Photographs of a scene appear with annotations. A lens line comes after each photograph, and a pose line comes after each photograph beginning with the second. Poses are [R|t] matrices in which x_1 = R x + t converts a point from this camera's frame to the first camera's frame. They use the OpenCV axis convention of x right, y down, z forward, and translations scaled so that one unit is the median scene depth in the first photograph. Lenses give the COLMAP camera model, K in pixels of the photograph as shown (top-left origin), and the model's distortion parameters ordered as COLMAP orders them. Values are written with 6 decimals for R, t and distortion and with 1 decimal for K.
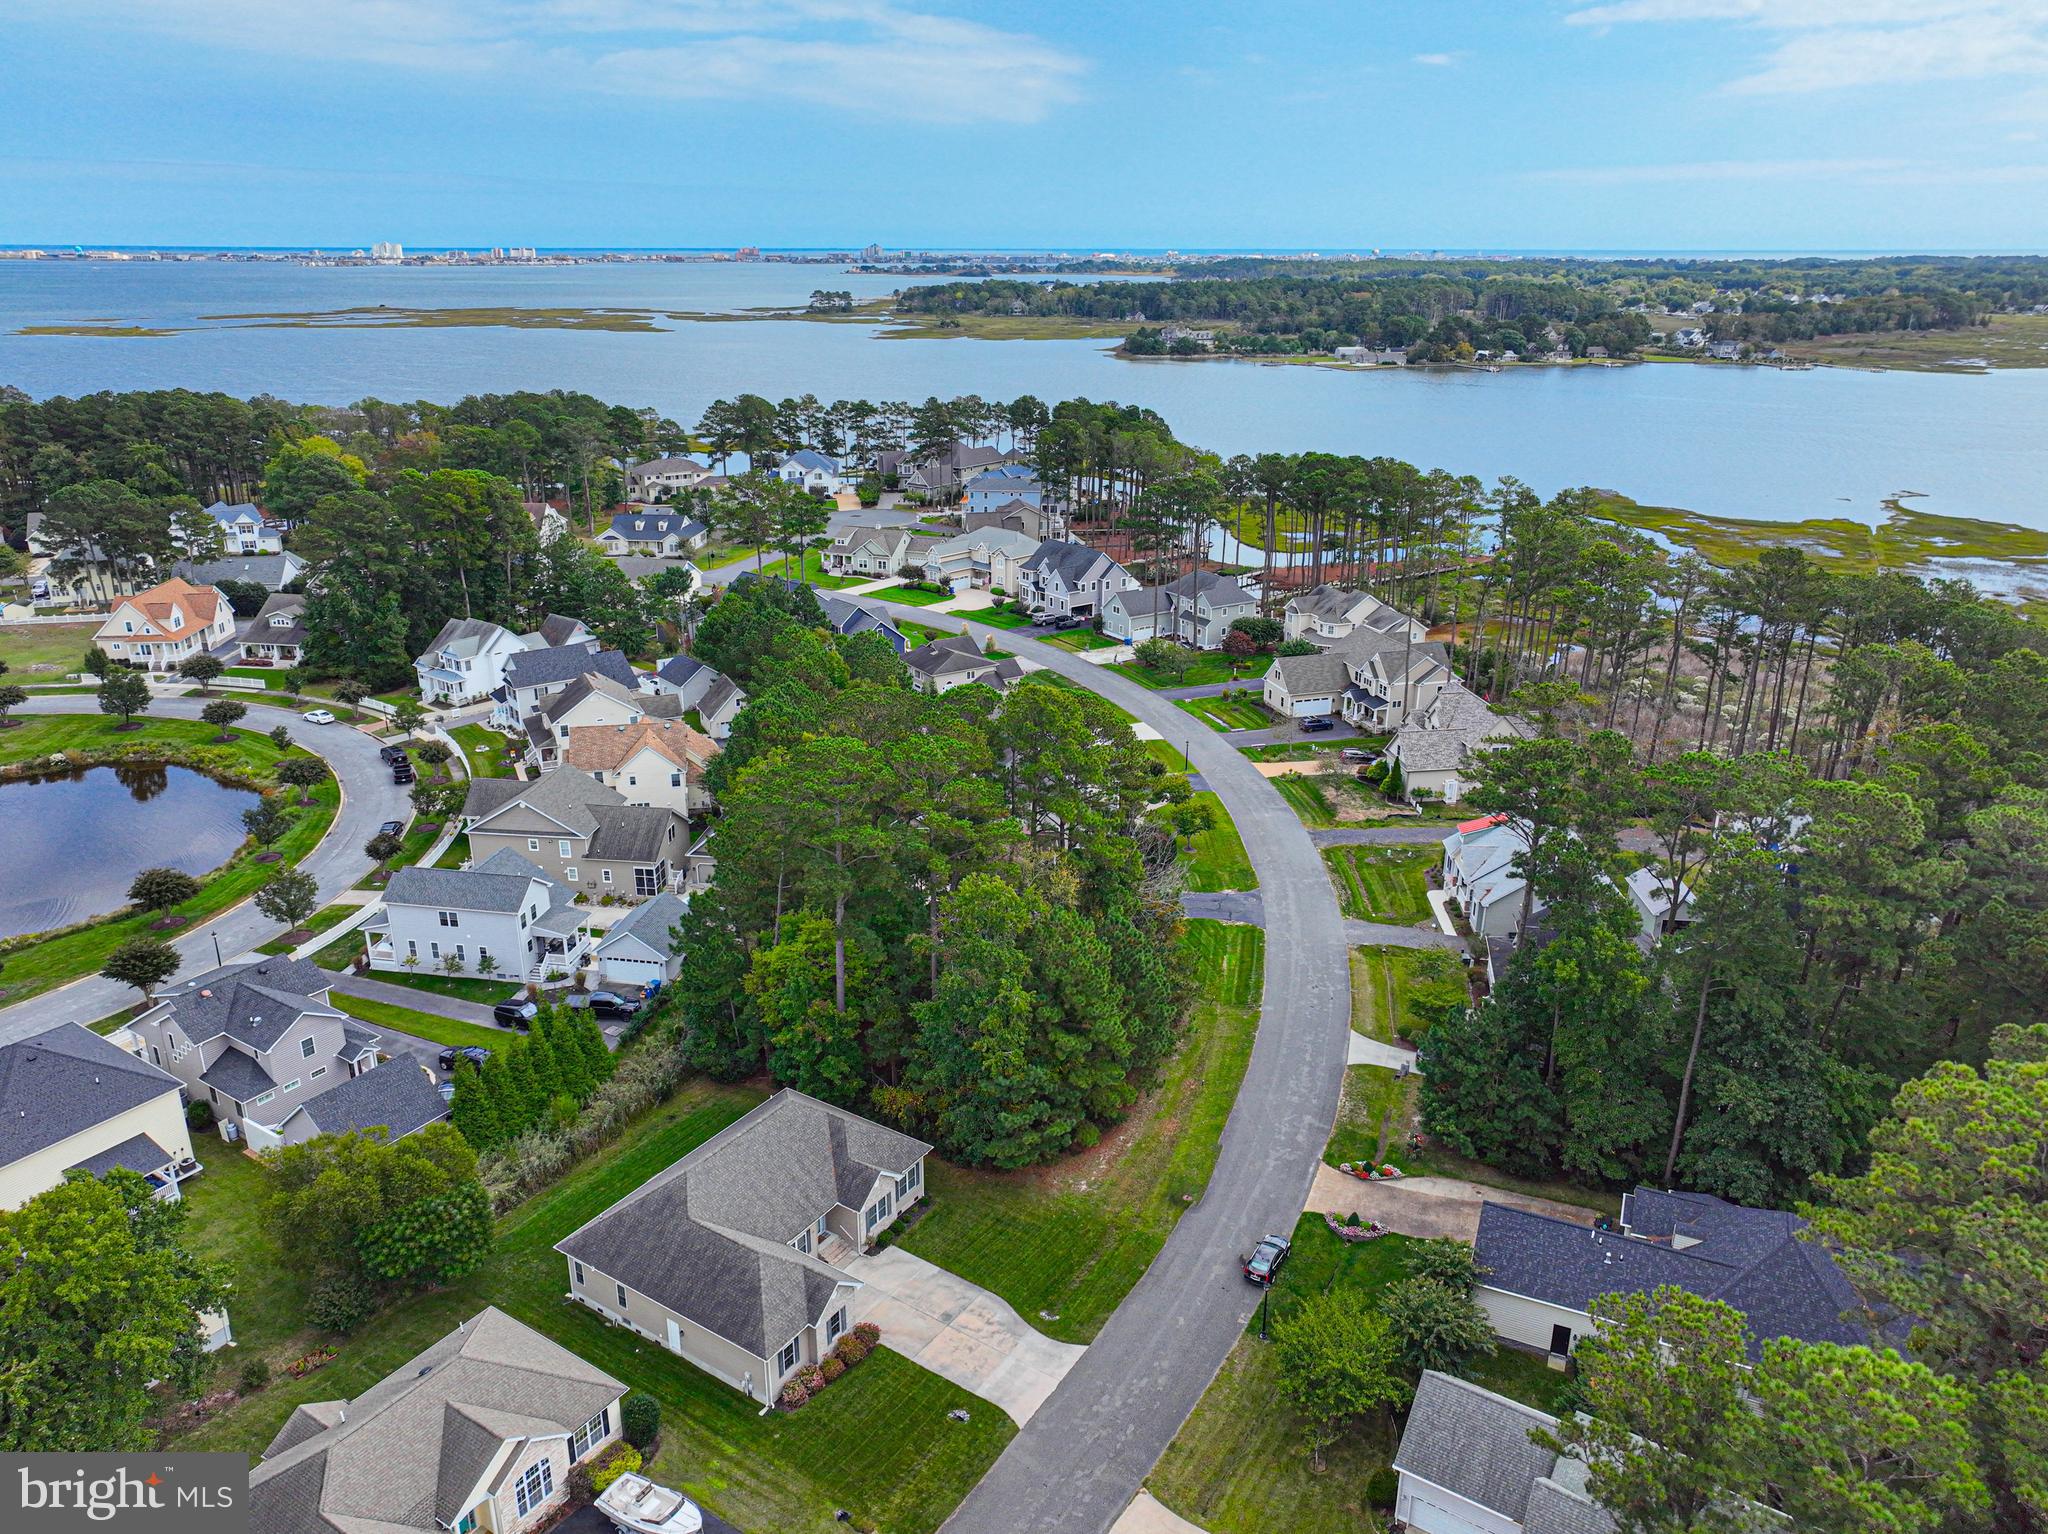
lens RADIAL K [[1436.9, 0, 1015.3], [0, 1436.9, 760.9], [0, 0, 1]] dist [0.001915, 0.010139]
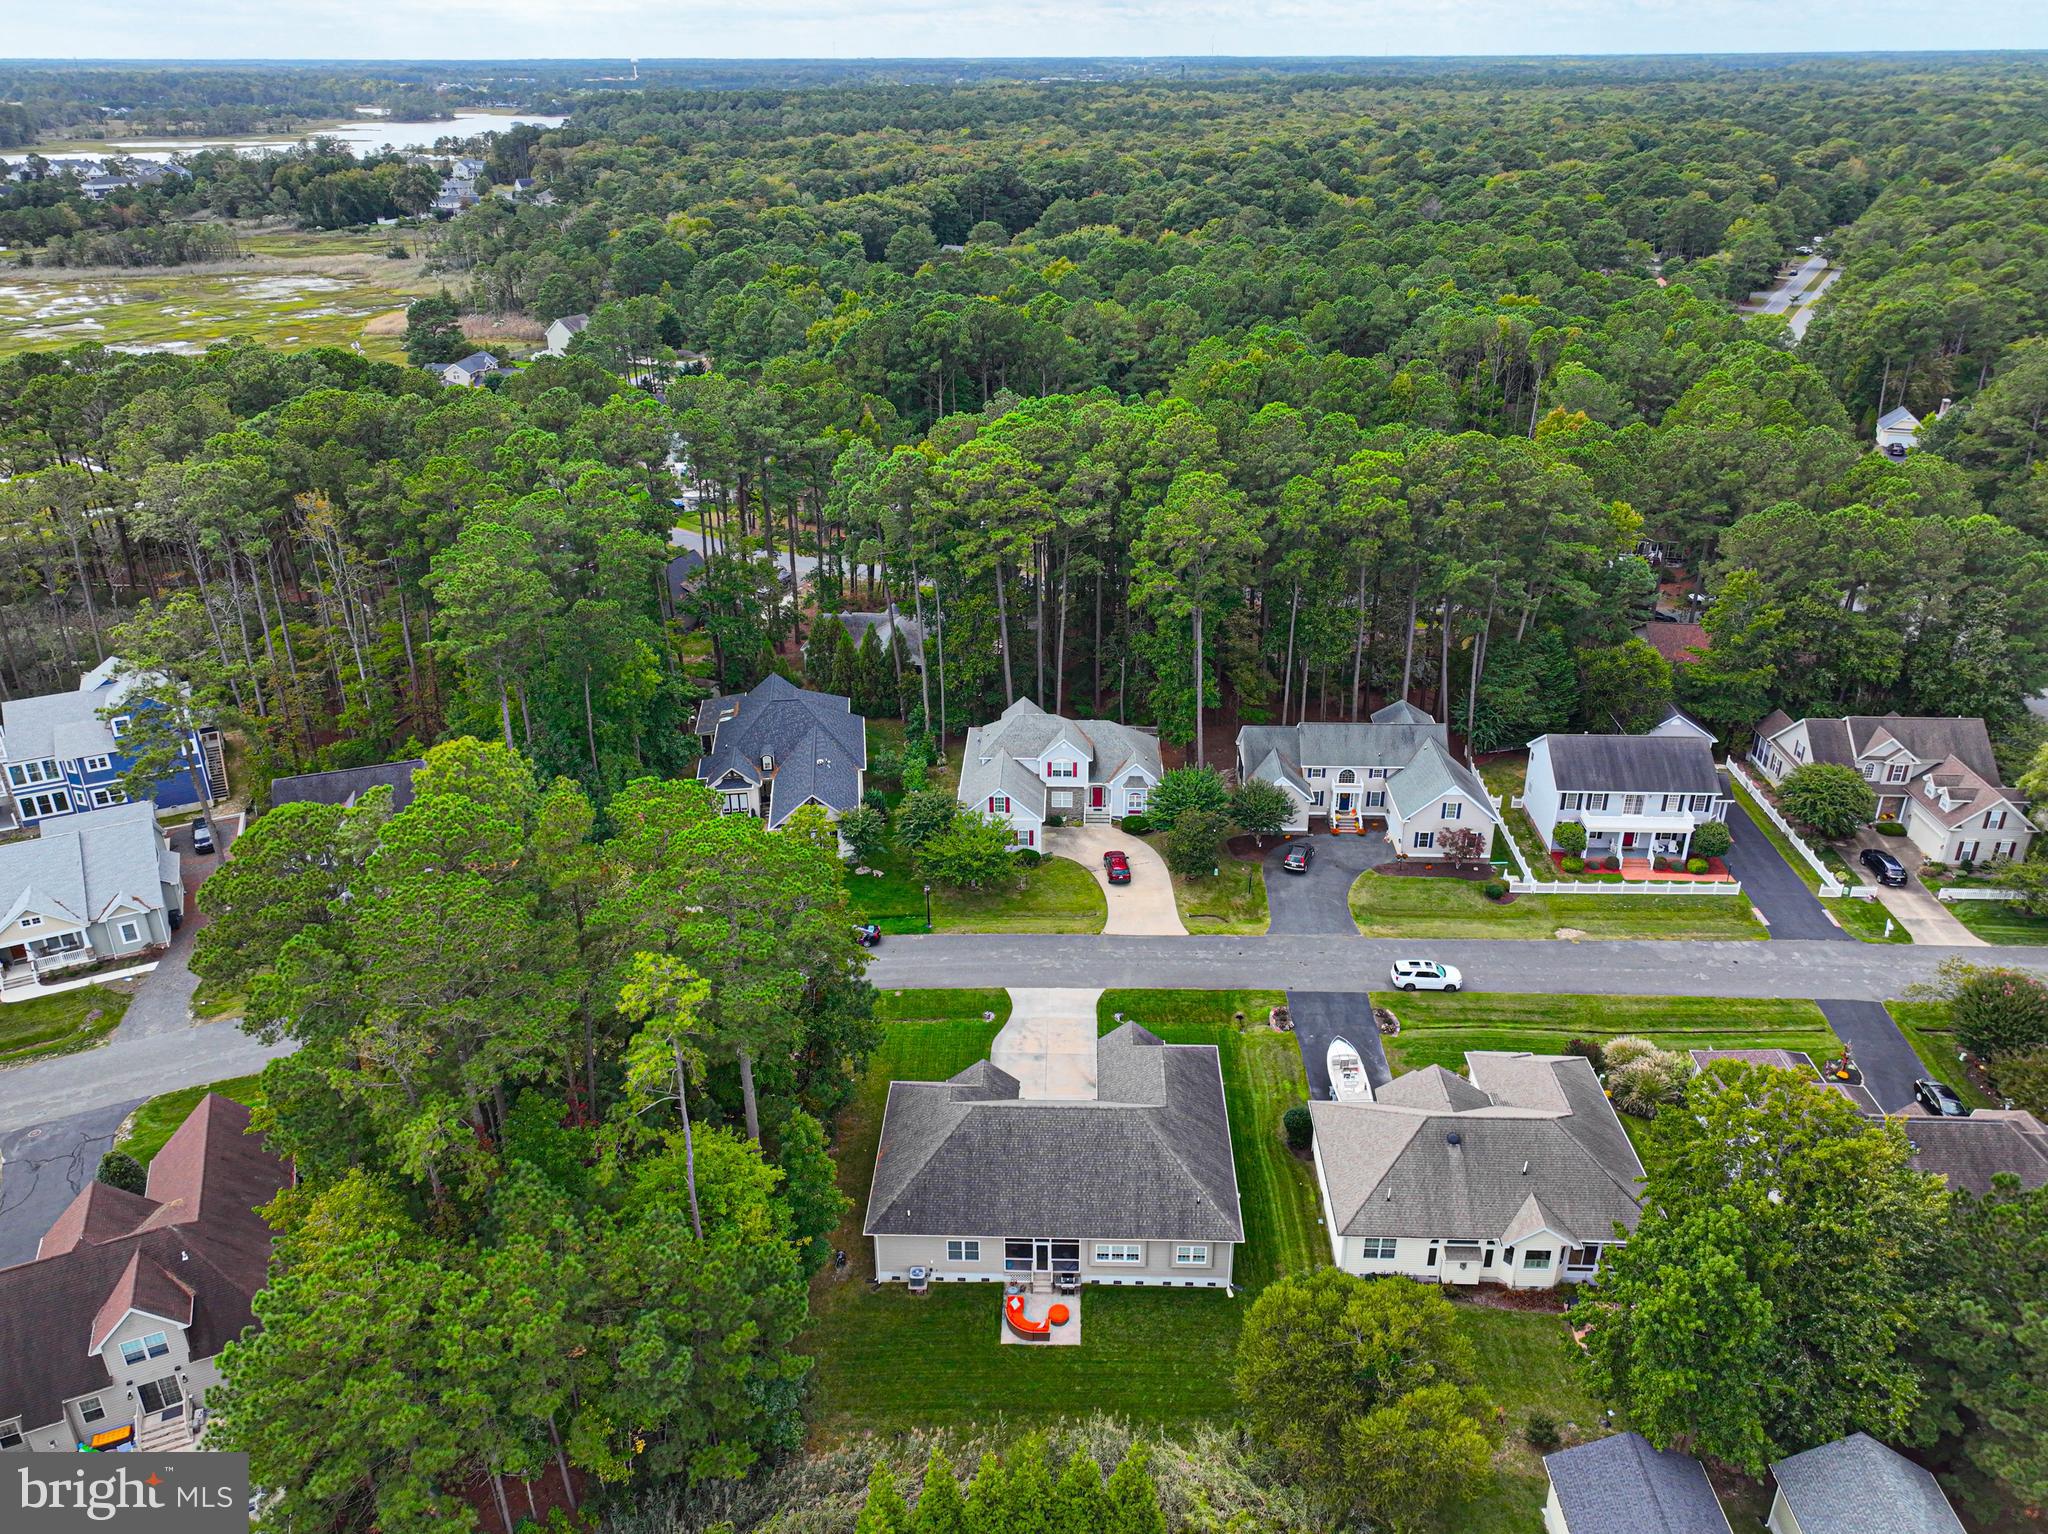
lens RADIAL K [[1458.6, 0, 1041.1], [0, 1458.6, 790.6], [0, 0, 1]] dist [0.003865, -0.001462]
pose [[-0.528557, -0.380653, 0.758769, -0.293750], [0.294435, 0.756137, 0.584435, -0.154648], [-0.796201, 0.532315, -0.287584, 0.425939]]
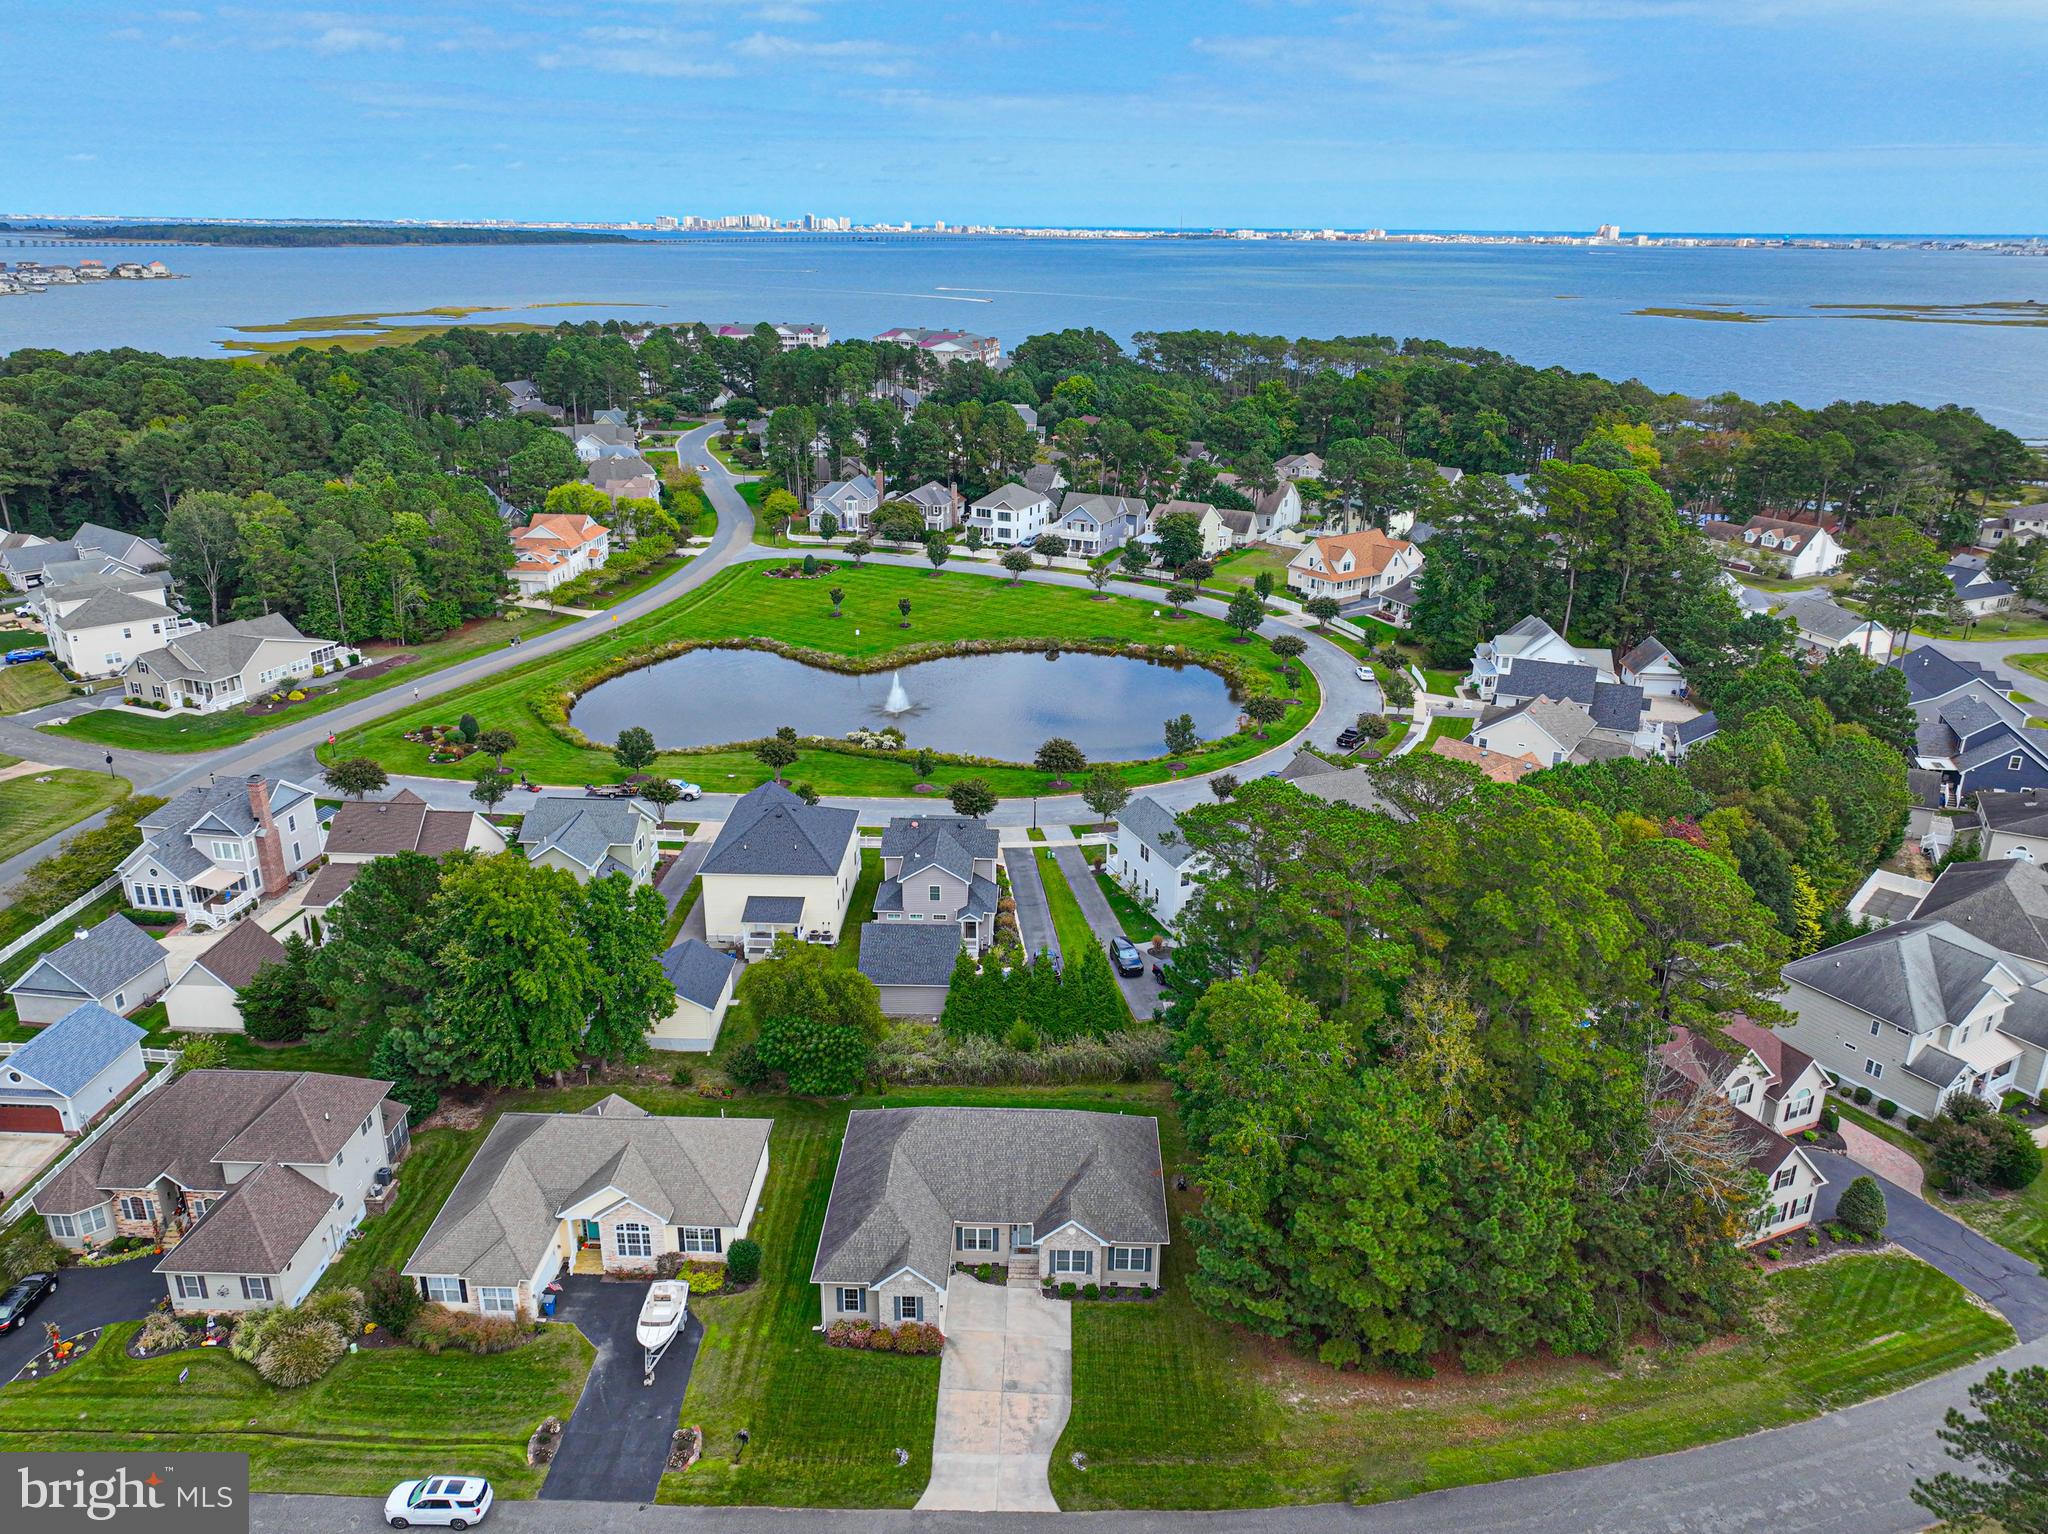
lens RADIAL K [[1460.2, 0, 1008.7], [0, 1460.2, 759.4], [0, 0, 1]] dist [0.003060, 0.004008]
pose [[0.527160, 0.296668, -0.796298, 0.202989], [-0.295328, 0.942628, 0.155674, -0.048436], [0.796796, 0.153104, 0.584530, 0.135379]]
